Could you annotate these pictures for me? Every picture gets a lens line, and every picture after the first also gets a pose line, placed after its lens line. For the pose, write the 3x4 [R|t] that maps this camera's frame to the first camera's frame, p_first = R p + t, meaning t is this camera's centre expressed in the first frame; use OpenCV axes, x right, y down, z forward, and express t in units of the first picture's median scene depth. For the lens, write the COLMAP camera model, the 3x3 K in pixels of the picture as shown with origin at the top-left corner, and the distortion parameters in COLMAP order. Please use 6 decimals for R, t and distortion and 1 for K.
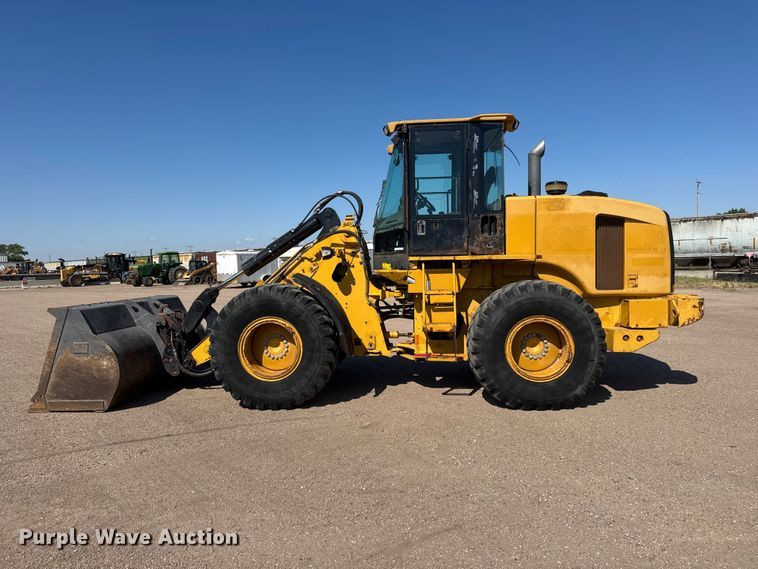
lens RADIAL K [[545.8, 0, 379.0], [0, 545.8, 284.5], [0, 0, 1]] dist [0.120513, -0.232715]
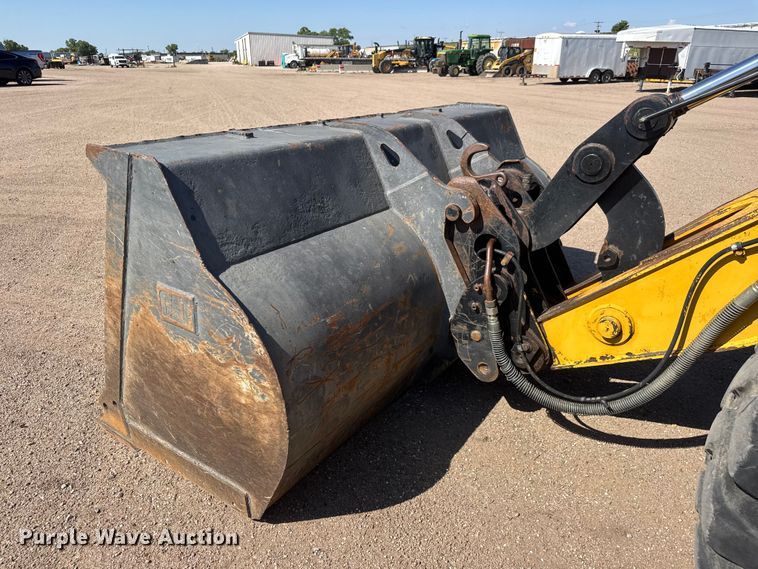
lens RADIAL K [[535.4, 0, 373.5], [0, 535.4, 286.2], [0, 0, 1]] dist [0.045741, -0.055089]
pose [[0.859141, 0.228562, -0.457859, -0.298512], [-0.048803, 0.927231, 0.371295, 0.000914], [0.509406, -0.296650, 0.807778, 0.744967]]
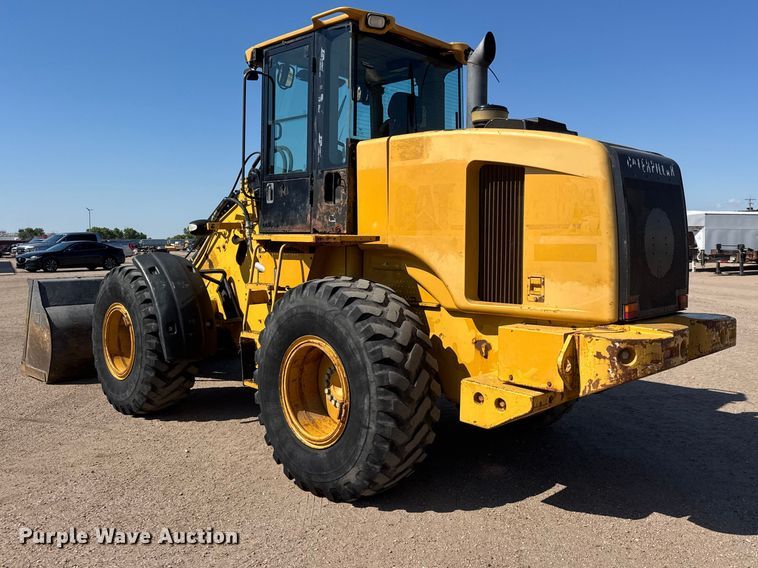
lens RADIAL K [[665.6, 0, 408.6], [0, 665.6, 256.6], [0, 0, 1]] dist [0.056316, -0.003776]
pose [[0.764952, 0.036350, -0.643061, 0.707618], [-0.037107, 0.999235, 0.012342, -0.036928], [0.643018, 0.014421, 0.765715, 0.426758]]
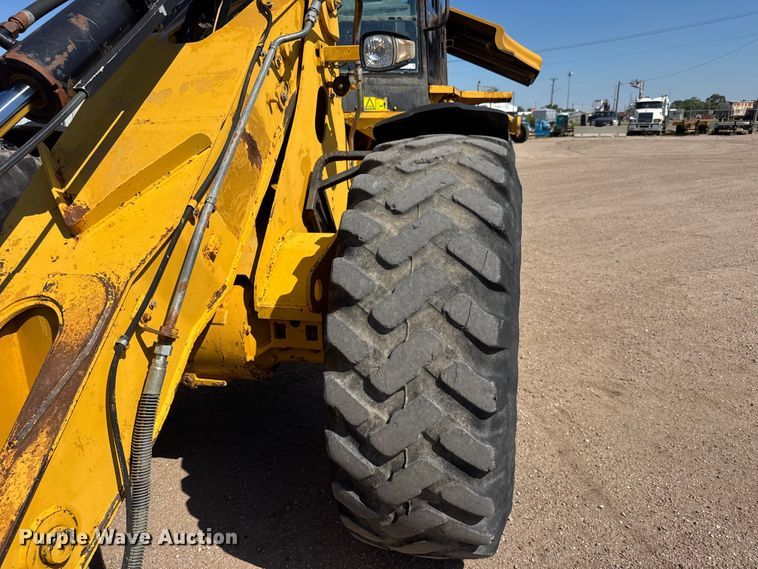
lens RADIAL K [[539.9, 0, 370.1], [0, 539.9, 288.7], [0, 0, 1]] dist [0.057363, -0.060931]
pose [[0.178219, -0.259115, 0.949261, -0.443782], [0.067438, 0.965654, 0.250928, 0.001120], [-0.981677, 0.019296, 0.189572, 0.891673]]
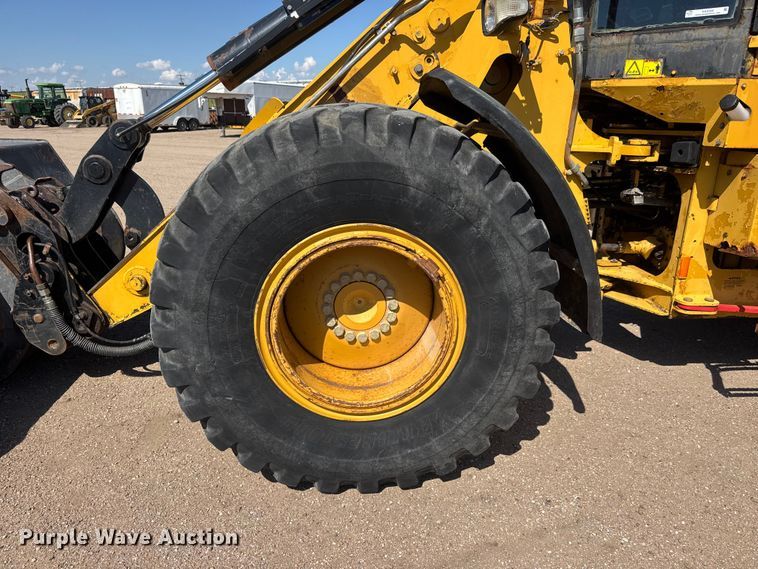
lens RADIAL K [[552.6, 0, 380.8], [0, 552.6, 287.8], [0, 0, 1]] dist [0.000713, -0.004629]
pose [[0.989111, -0.015731, 0.146327, -0.203342], [-0.023871, 0.963956, 0.264987, 0.012396], [-0.145222, -0.265595, 0.953084, 0.622942]]
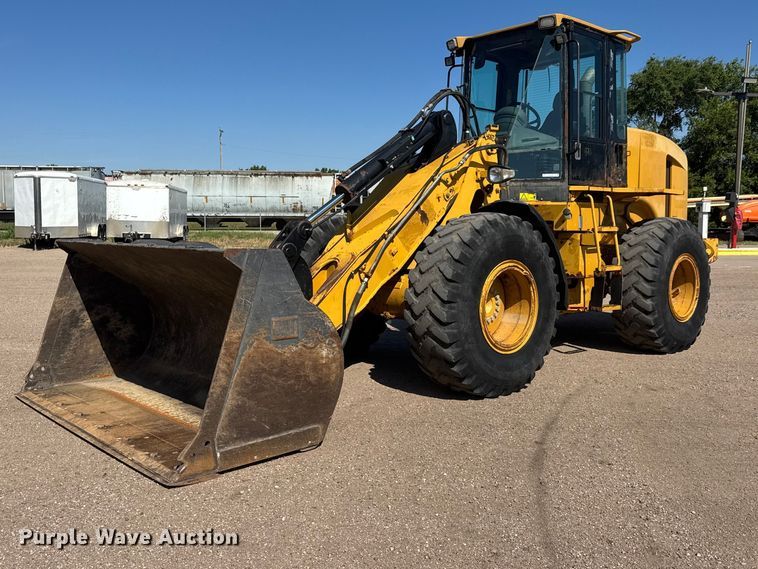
lens RADIAL K [[720.5, 0, 378.4], [0, 720.5, 258.0], [0, 0, 1]] dist [0.079266, -0.010302]
pose [[0.688213, -0.012427, 0.725402, -0.849364], [0.007779, 0.999922, 0.009750, 0.039994], [-0.725467, -0.001068, 0.688257, 0.433244]]
